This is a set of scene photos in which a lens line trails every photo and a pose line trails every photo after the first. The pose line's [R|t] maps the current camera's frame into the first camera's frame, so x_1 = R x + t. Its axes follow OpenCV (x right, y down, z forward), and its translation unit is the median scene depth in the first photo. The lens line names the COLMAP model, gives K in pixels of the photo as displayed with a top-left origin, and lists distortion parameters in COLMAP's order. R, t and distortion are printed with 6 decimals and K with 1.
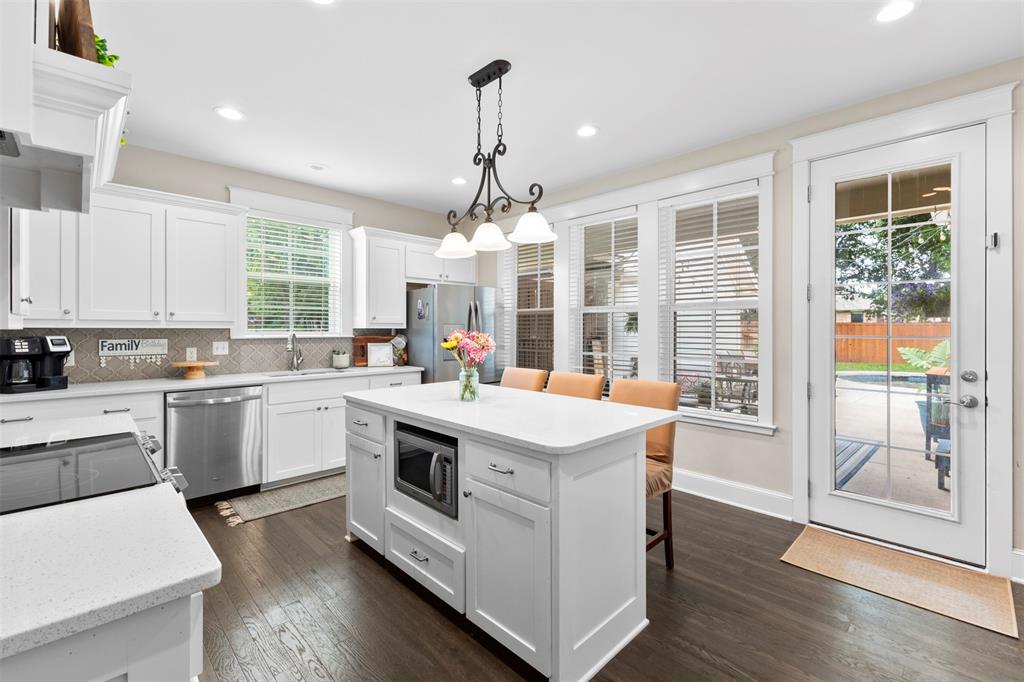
lens RADIAL K [[444.7, 0, 512.3], [0, 444.7, 331.4], [0, 0, 1]] dist [0.004967, 0.000497]
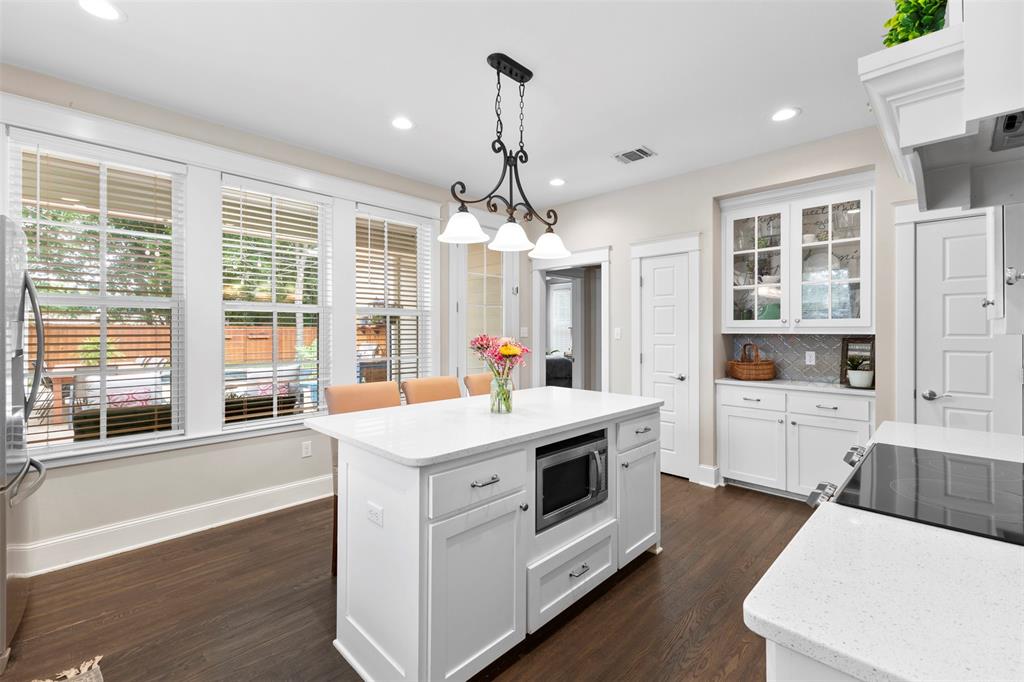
lens RADIAL K [[444.7, 0, 508.8], [0, 444.7, 330.8], [0, 0, 1]] dist [0.004967, 0.000497]
pose [[-0.008296, -0.002583, 0.999962, -1.023704], [0.007506, 0.999968, 0.002645, -0.011365], [-0.999937, 0.007528, -0.008276, 1.019688]]
